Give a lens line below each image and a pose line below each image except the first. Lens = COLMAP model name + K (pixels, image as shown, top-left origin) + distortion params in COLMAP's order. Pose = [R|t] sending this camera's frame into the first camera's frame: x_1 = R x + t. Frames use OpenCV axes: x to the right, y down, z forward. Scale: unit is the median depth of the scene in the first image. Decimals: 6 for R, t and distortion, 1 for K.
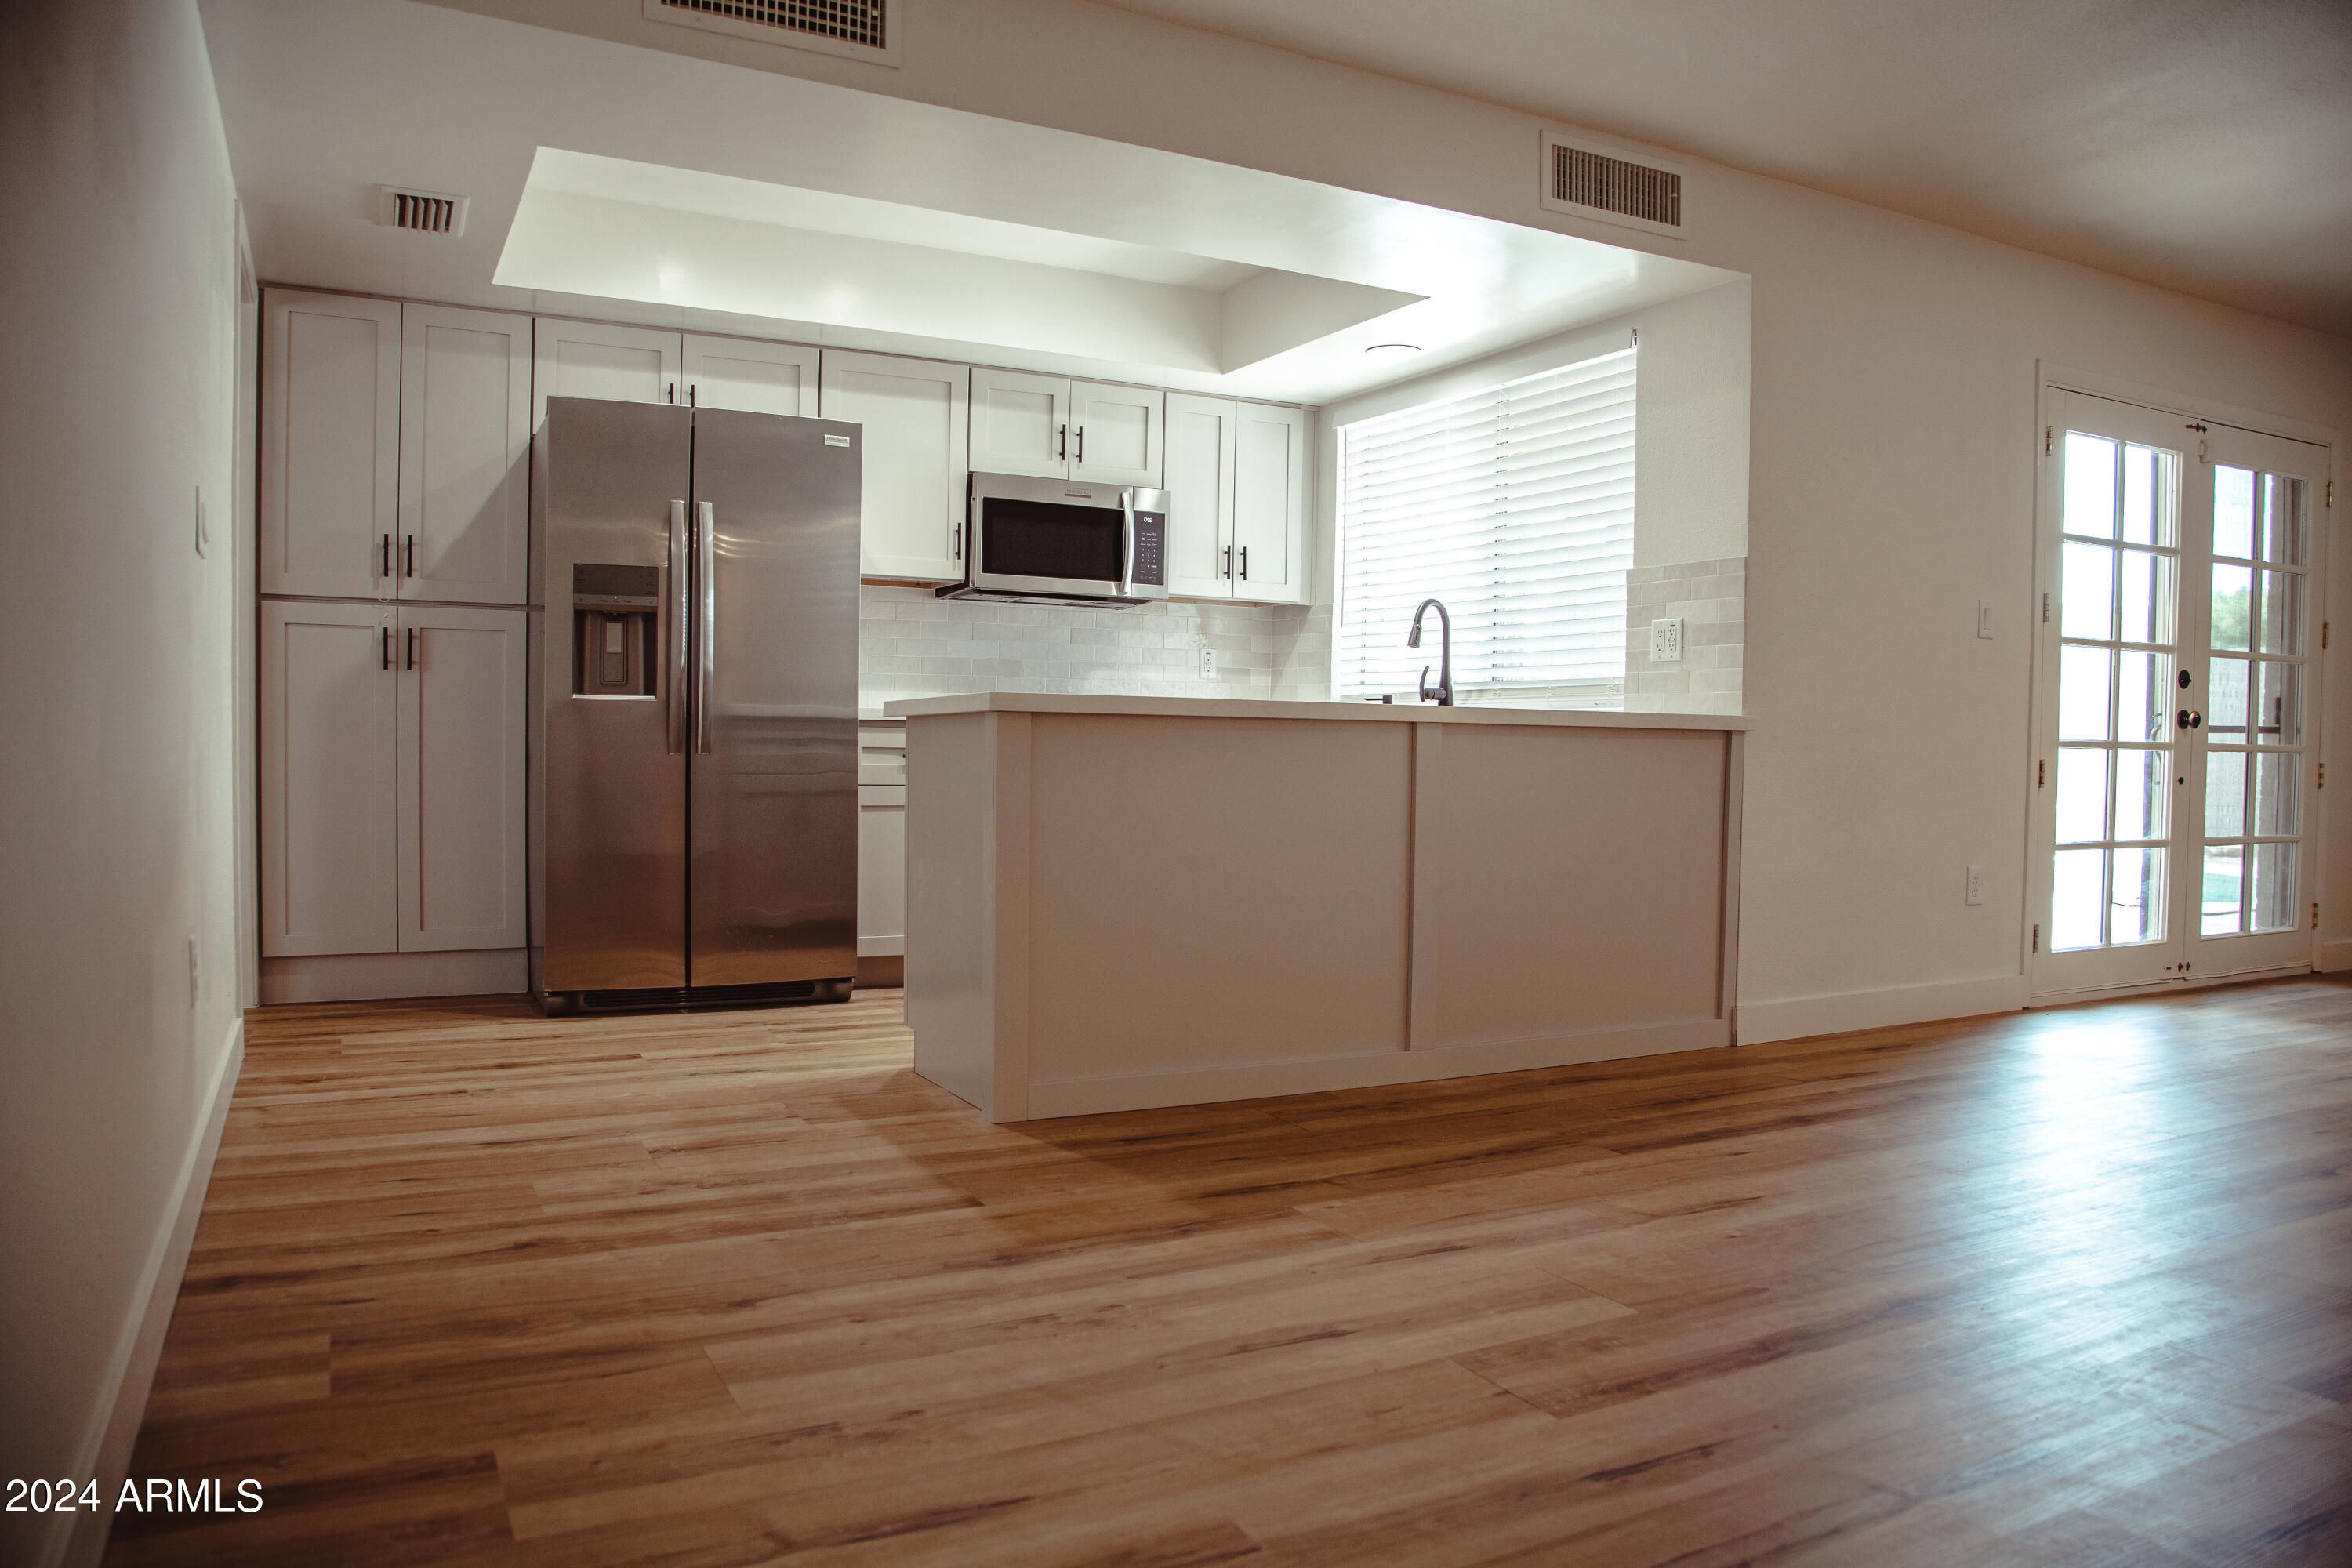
lens RADIAL K [[1611.3, 0, 1159.7], [0, 1611.3, 800.7], [0, 0, 1]] dist [-0.121884, 0.065746]
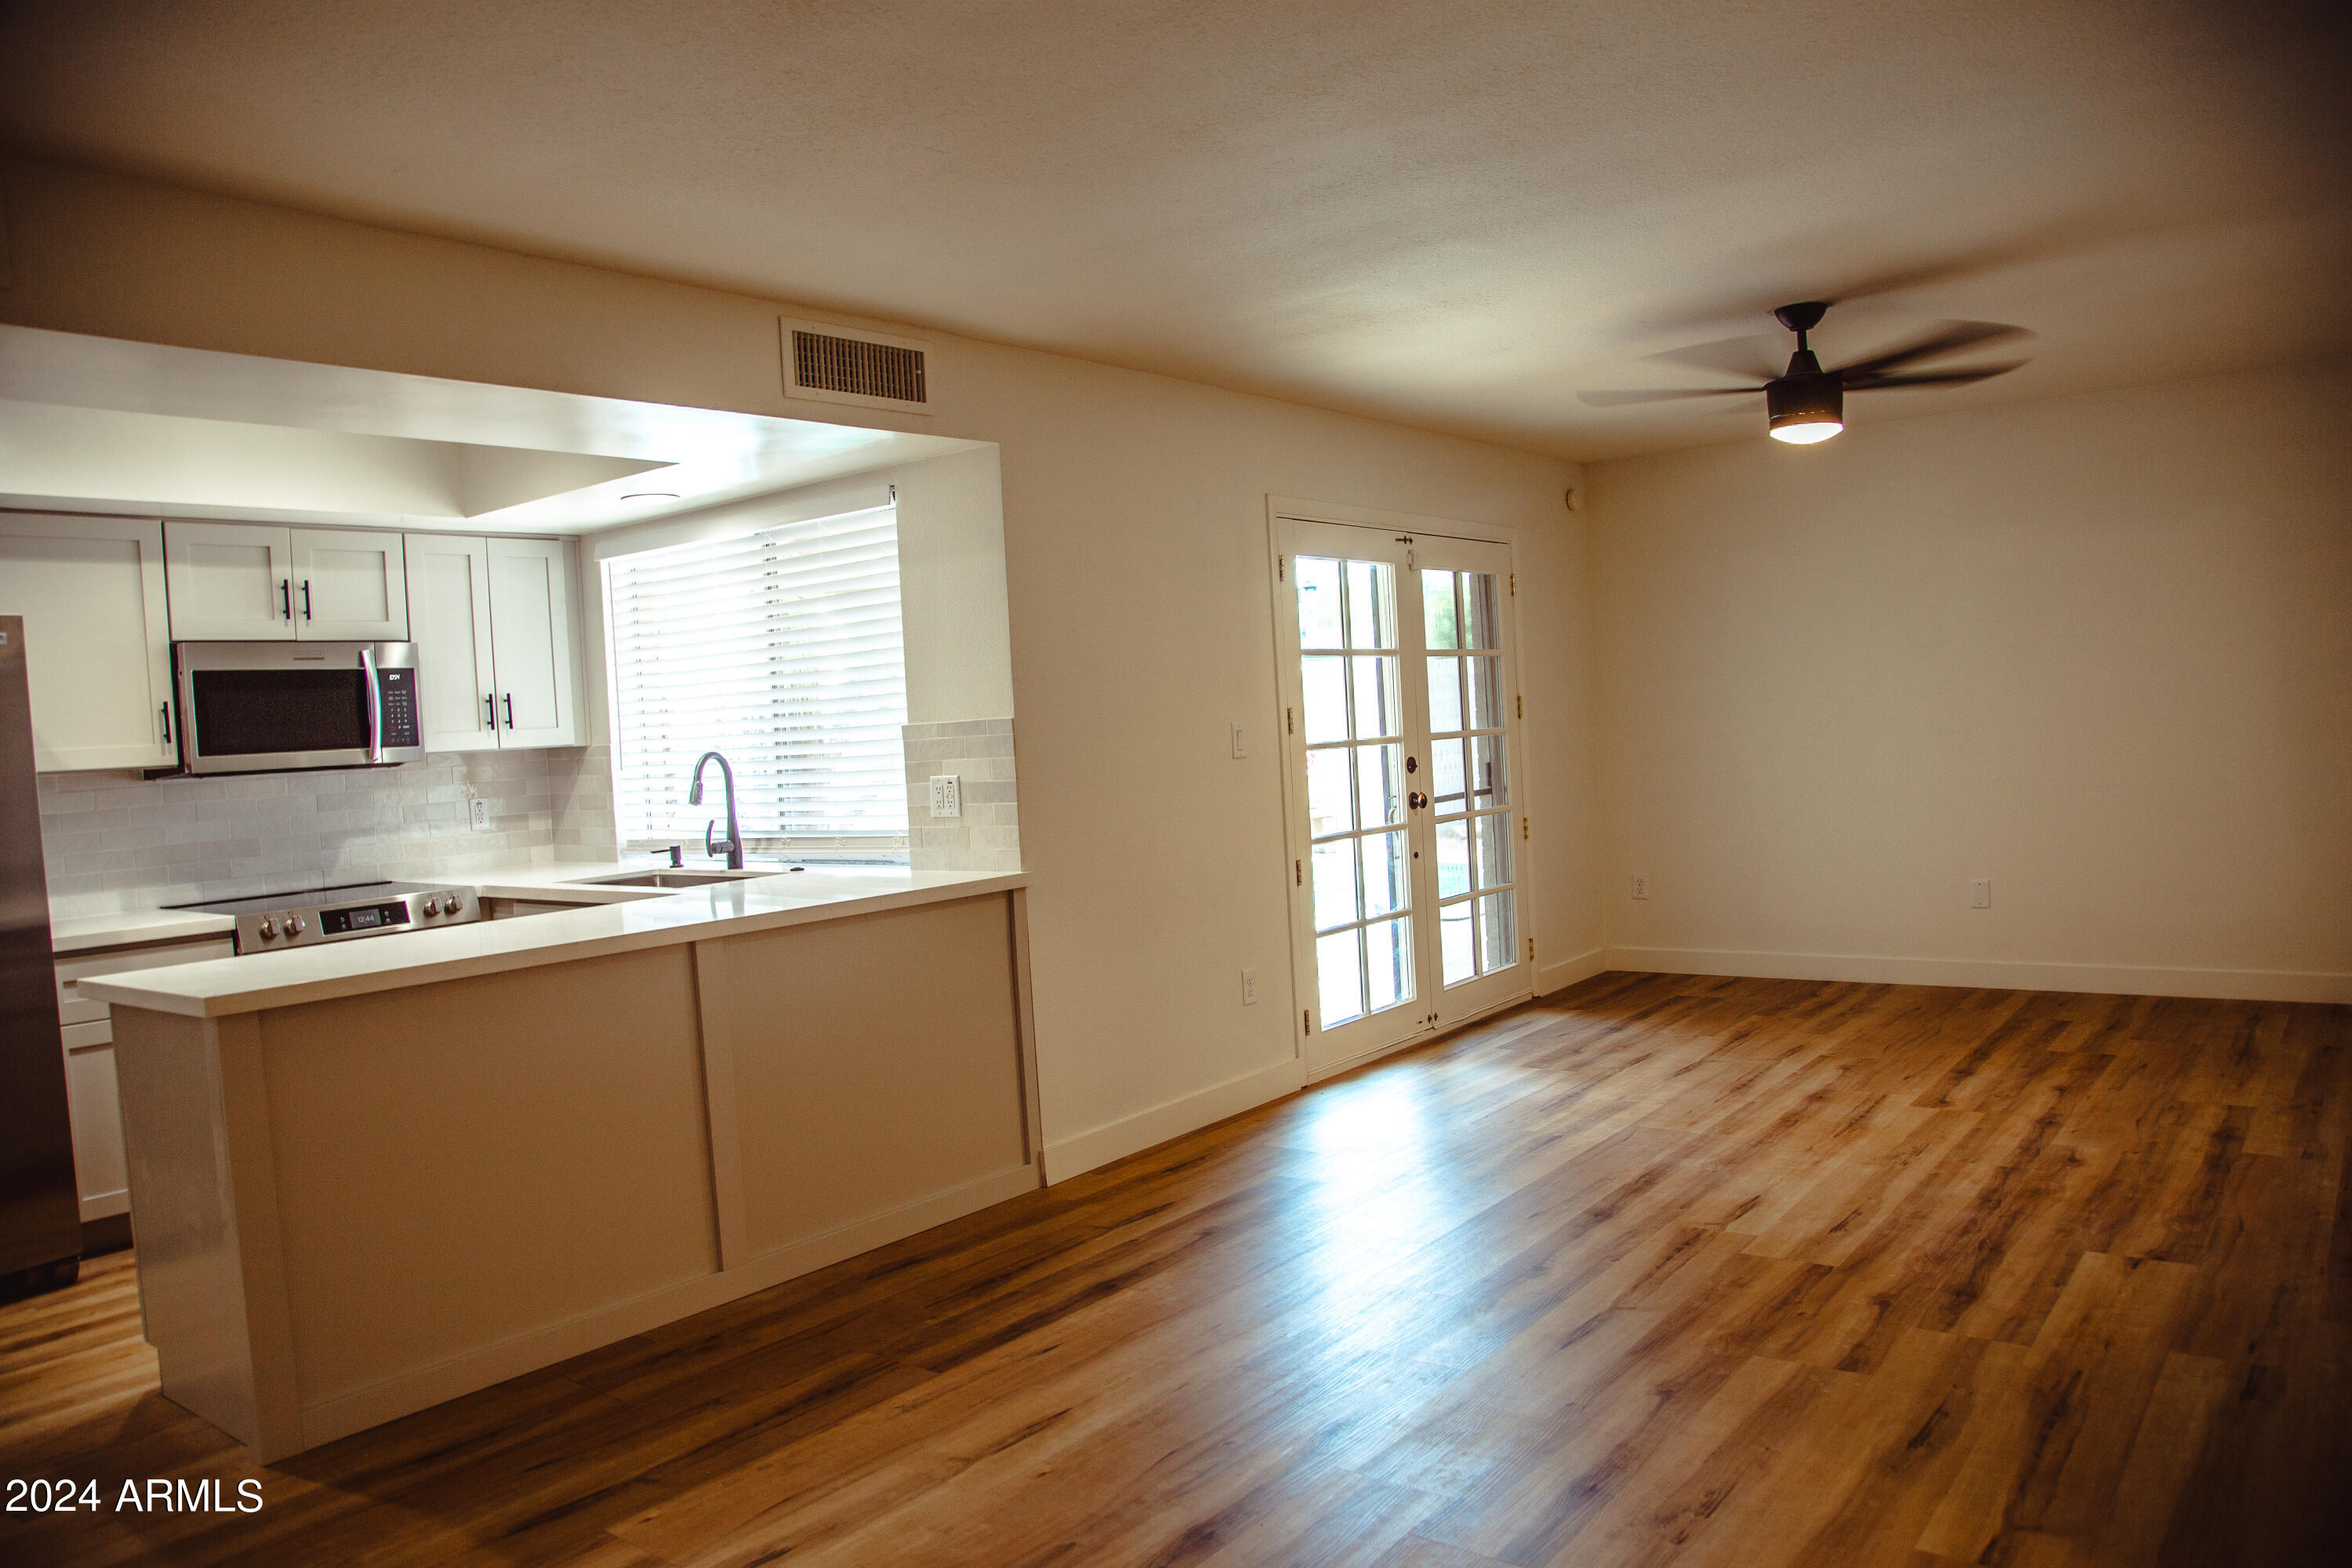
lens RADIAL K [[1634.2, 0, 1166.5], [0, 1634.2, 801.1], [0, 0, 1]] dist [-0.118972, 0.069243]
pose [[0.911309, -0.087016, 0.402422, 0.027783], [0.086846, 0.996046, 0.018708, -0.105276], [-0.402459, 0.017899, 0.915263, -0.010938]]
